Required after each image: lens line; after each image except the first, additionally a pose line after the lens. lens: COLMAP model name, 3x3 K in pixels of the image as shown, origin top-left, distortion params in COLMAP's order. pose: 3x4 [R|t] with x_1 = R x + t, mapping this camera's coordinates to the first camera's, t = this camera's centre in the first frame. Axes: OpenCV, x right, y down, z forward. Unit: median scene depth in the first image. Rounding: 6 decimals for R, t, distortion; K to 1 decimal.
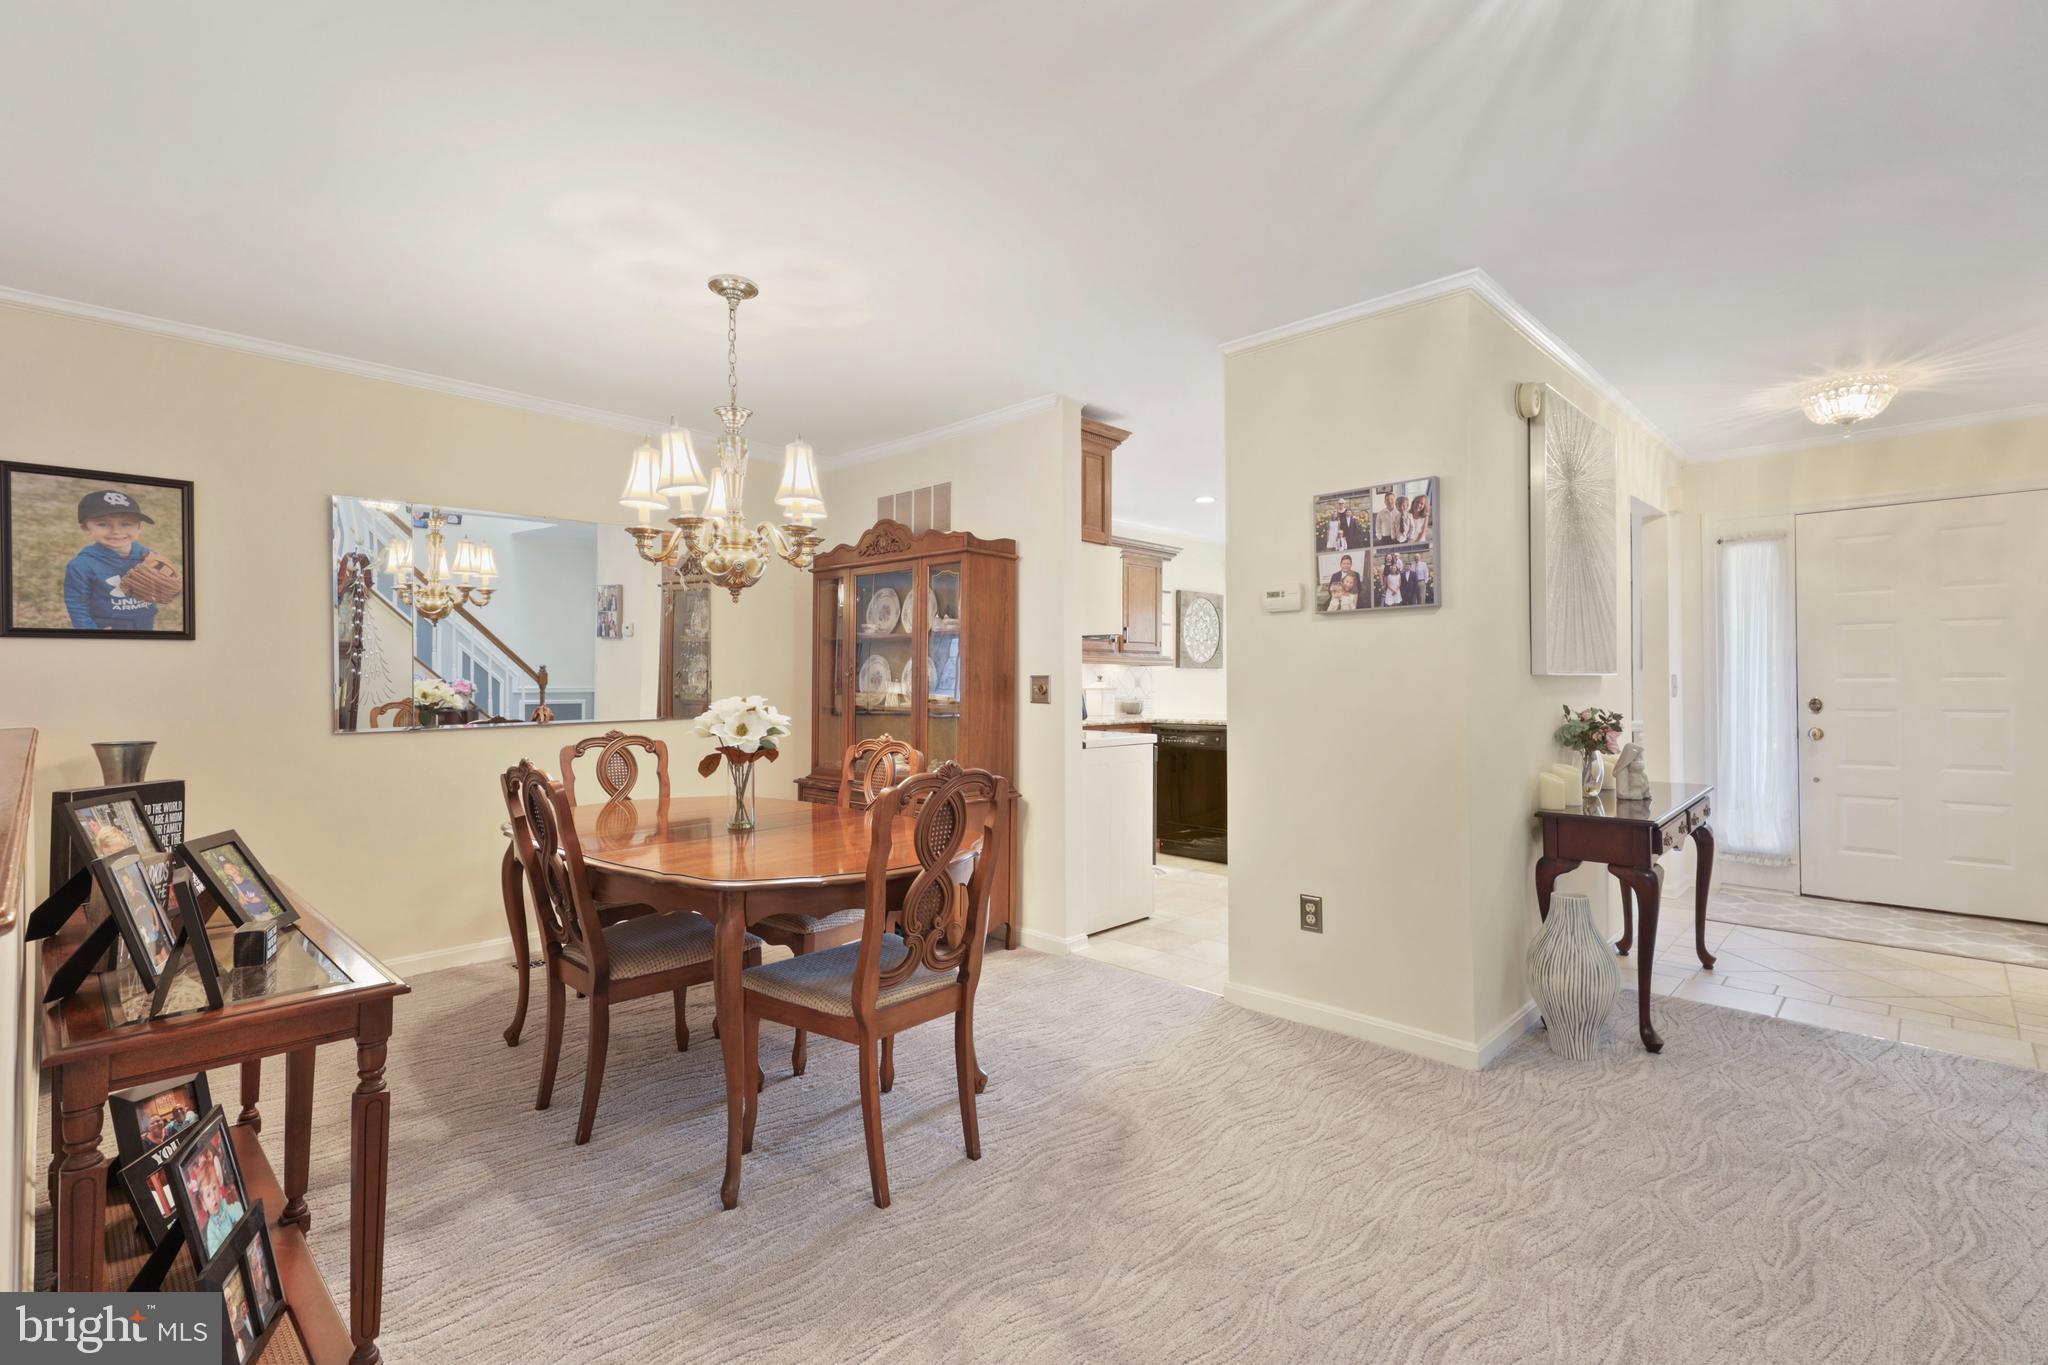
lens RADIAL K [[937.7, 0, 1008.2], [0, 937.7, 685.3], [0, 0, 1]] dist [0.007166, 0.001382]
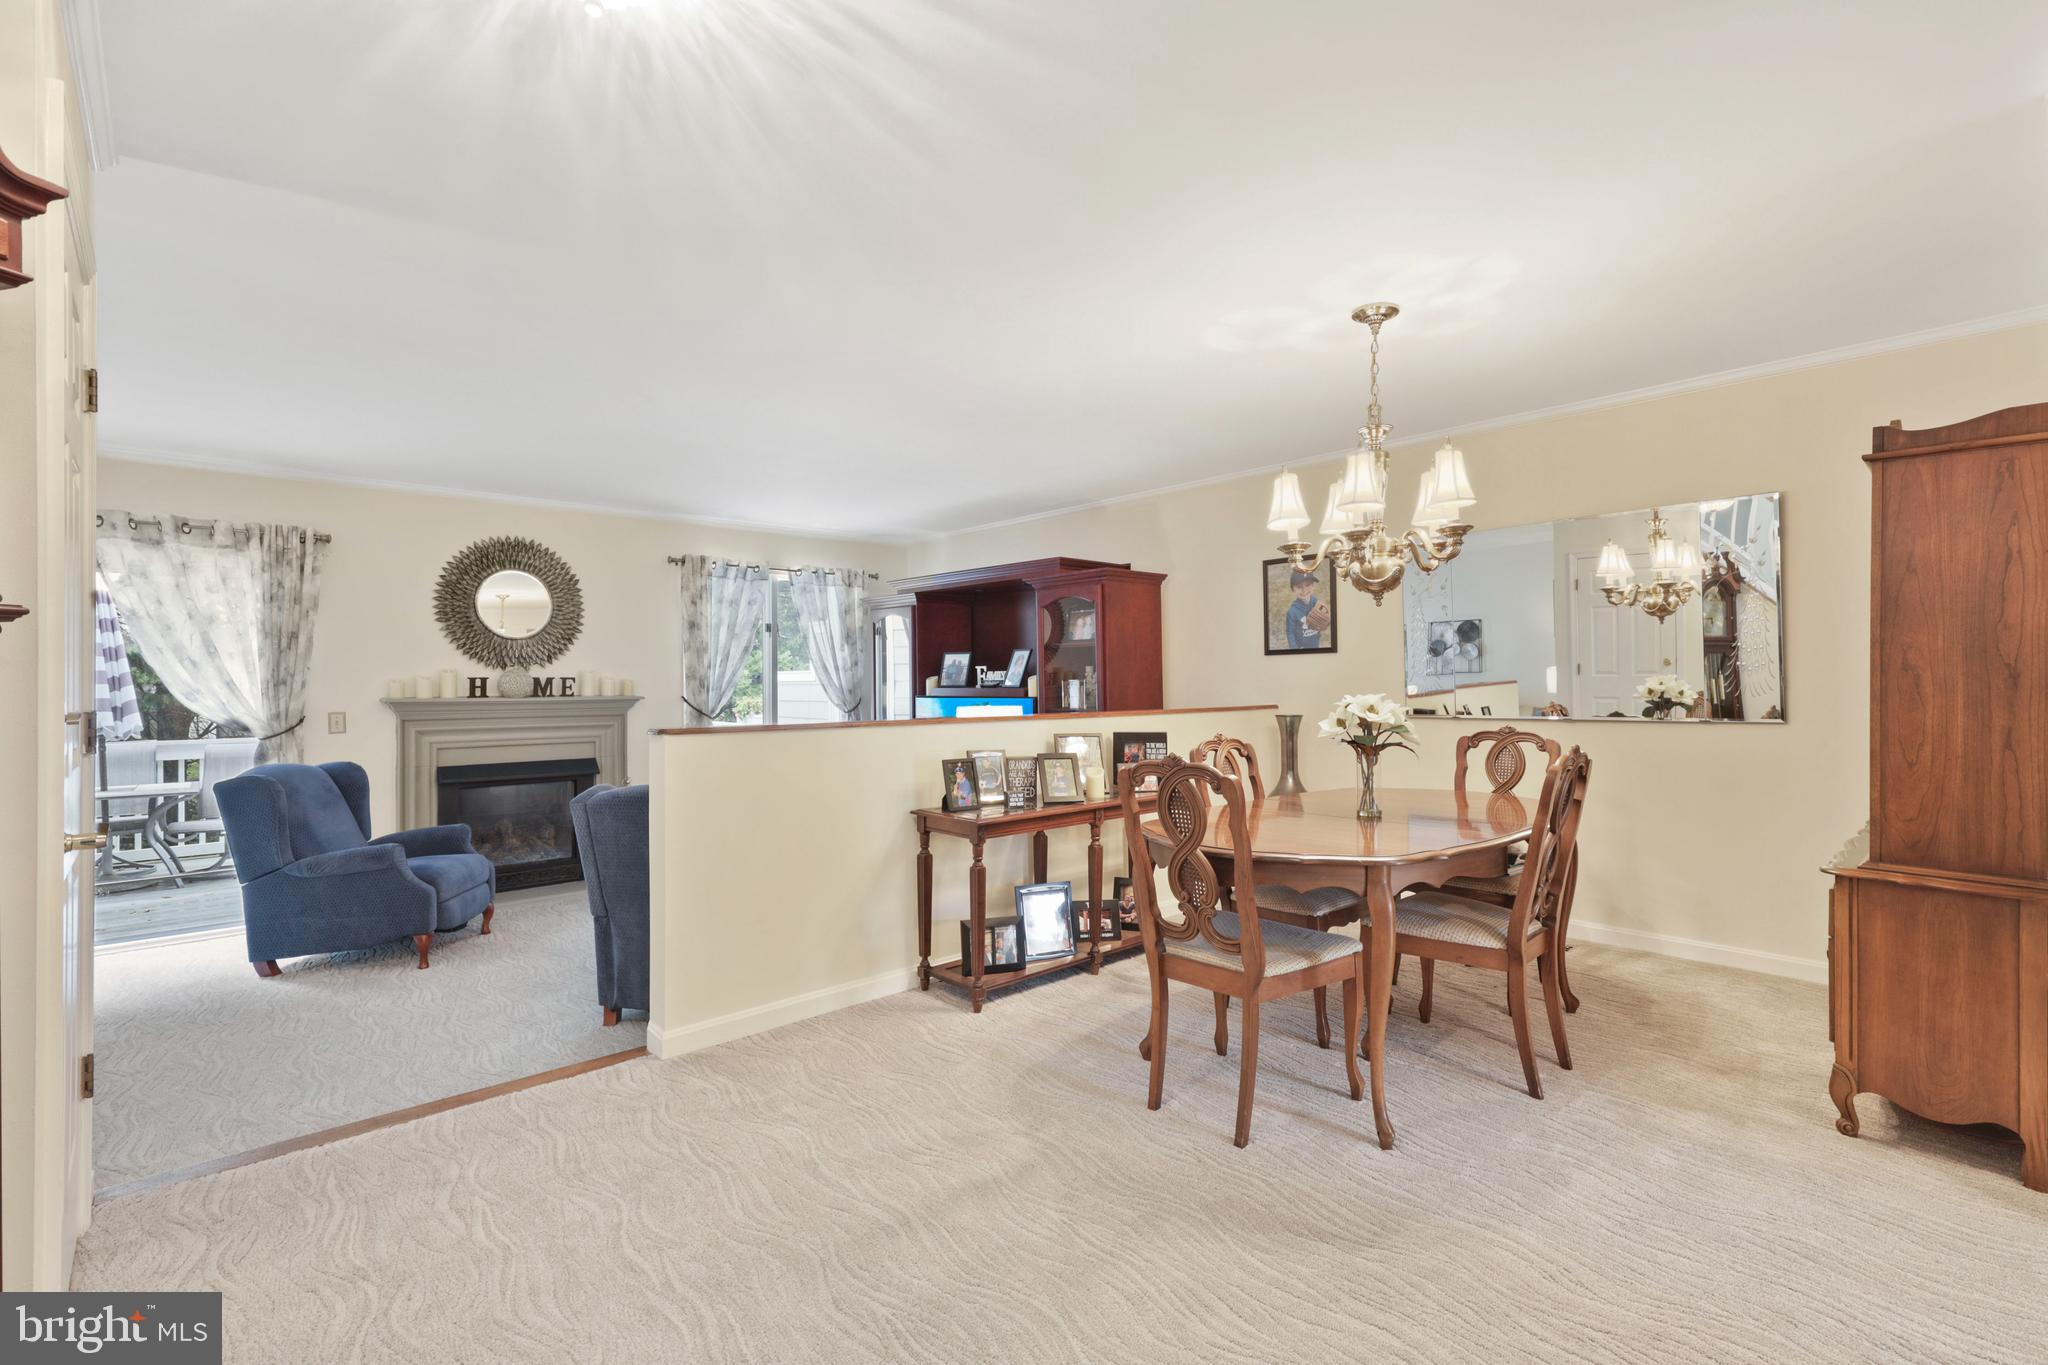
lens RADIAL K [[937.7, 0, 1038.6], [0, 937.7, 684.9], [0, 0, 1]] dist [0.007166, 0.001382]
pose [[-0.061950, 0.006849, -0.998056, 0.737122], [0.007993, 0.999948, 0.006366, -0.008636], [0.998047, -0.007583, -0.062002, 0.619480]]
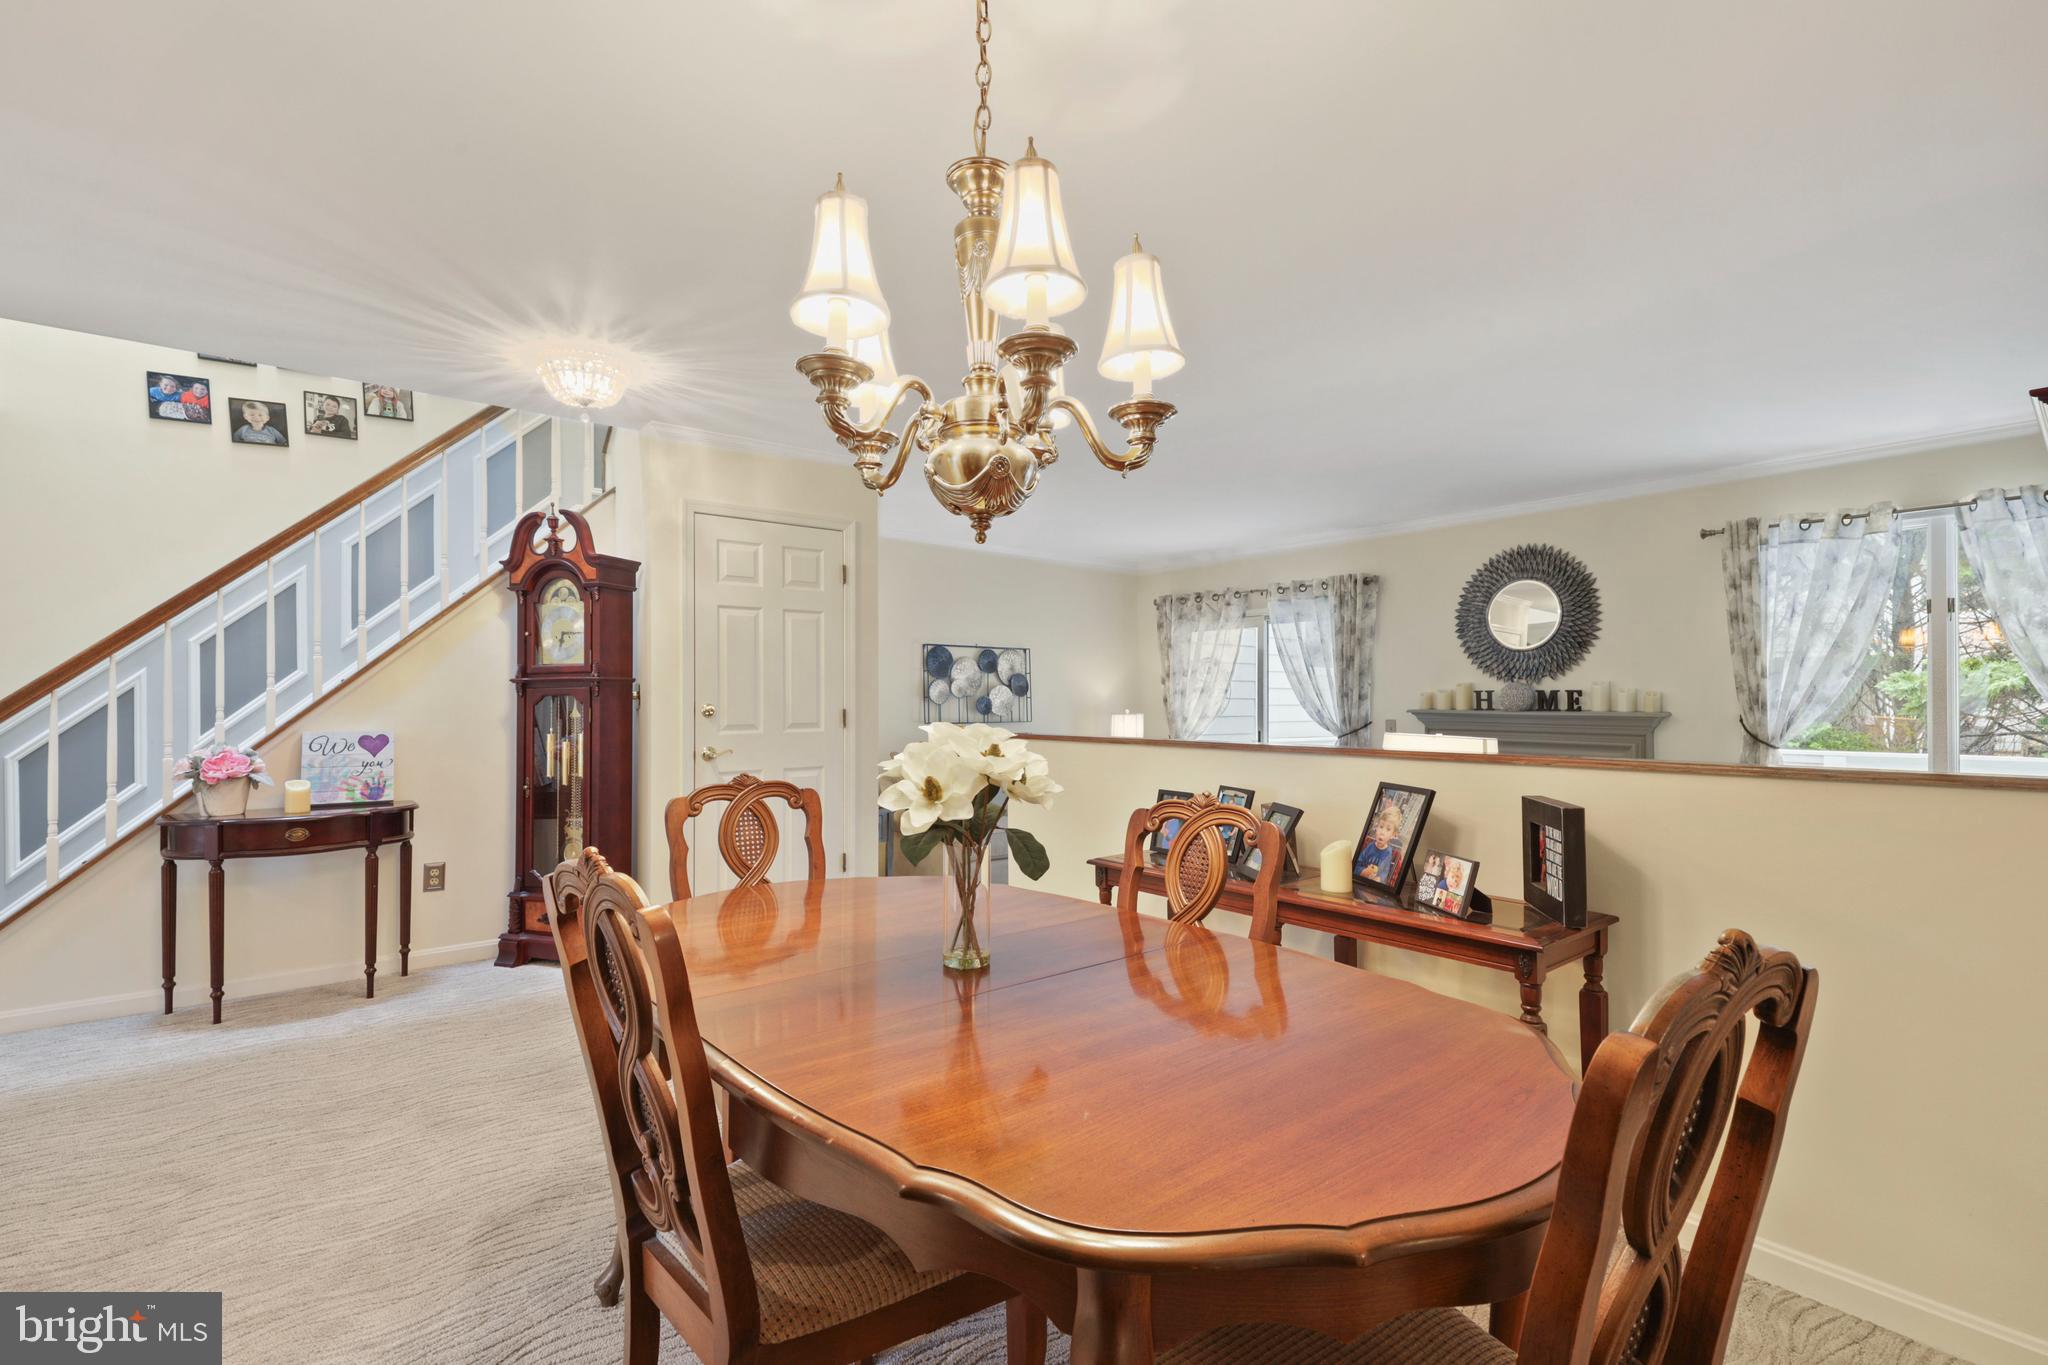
lens RADIAL K [[937.7, 0, 1030.8], [0, 937.7, 689.0], [0, 0, 1]] dist [0.007166, 0.001382]
pose [[-0.991843, 0.005885, 0.127330, -0.363778], [0.004613, 0.999936, -0.010289, -0.008130], [-0.127382, -0.009617, -0.991807, 1.391009]]
